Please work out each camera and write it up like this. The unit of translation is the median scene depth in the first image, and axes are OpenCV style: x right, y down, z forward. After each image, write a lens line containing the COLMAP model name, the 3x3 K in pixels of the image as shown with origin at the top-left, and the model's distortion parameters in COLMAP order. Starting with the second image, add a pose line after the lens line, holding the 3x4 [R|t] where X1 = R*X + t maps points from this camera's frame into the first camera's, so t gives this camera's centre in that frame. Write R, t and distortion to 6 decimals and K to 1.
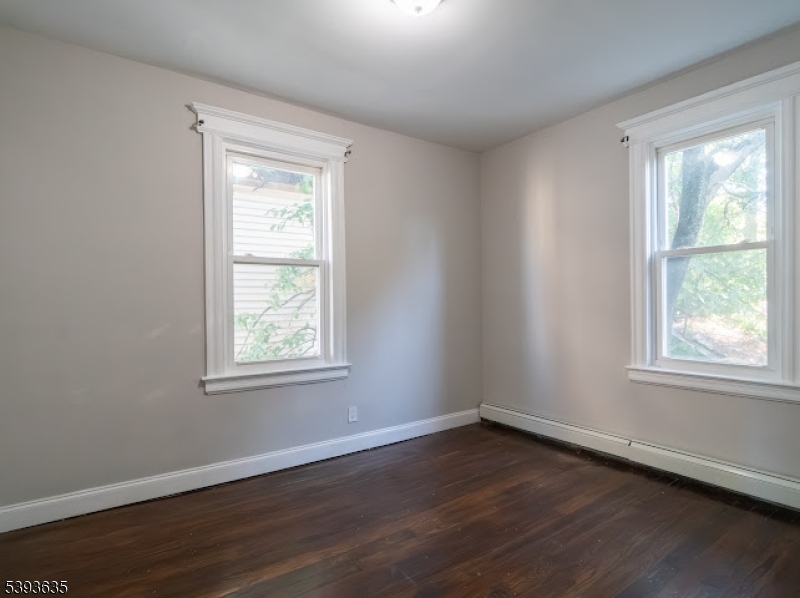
lens RADIAL K [[450.5, 0, 396.1], [0, 450.5, 303.3], [0, 0, 1]] dist [-0.004532, -0.000429]
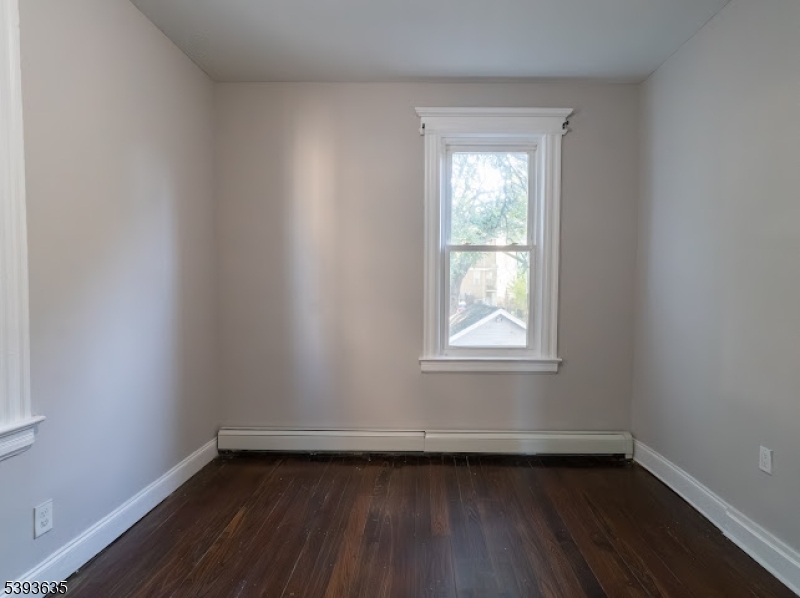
lens RADIAL K [[450.5, 0, 396.1], [0, 450.5, 303.3], [0, 0, 1]] dist [-0.004532, -0.000429]
pose [[0.564519, -0.013651, 0.825307, -0.332246], [-0.011076, 0.999648, 0.024110, -0.004270], [-0.825346, -0.022751, 0.564169, 0.488643]]
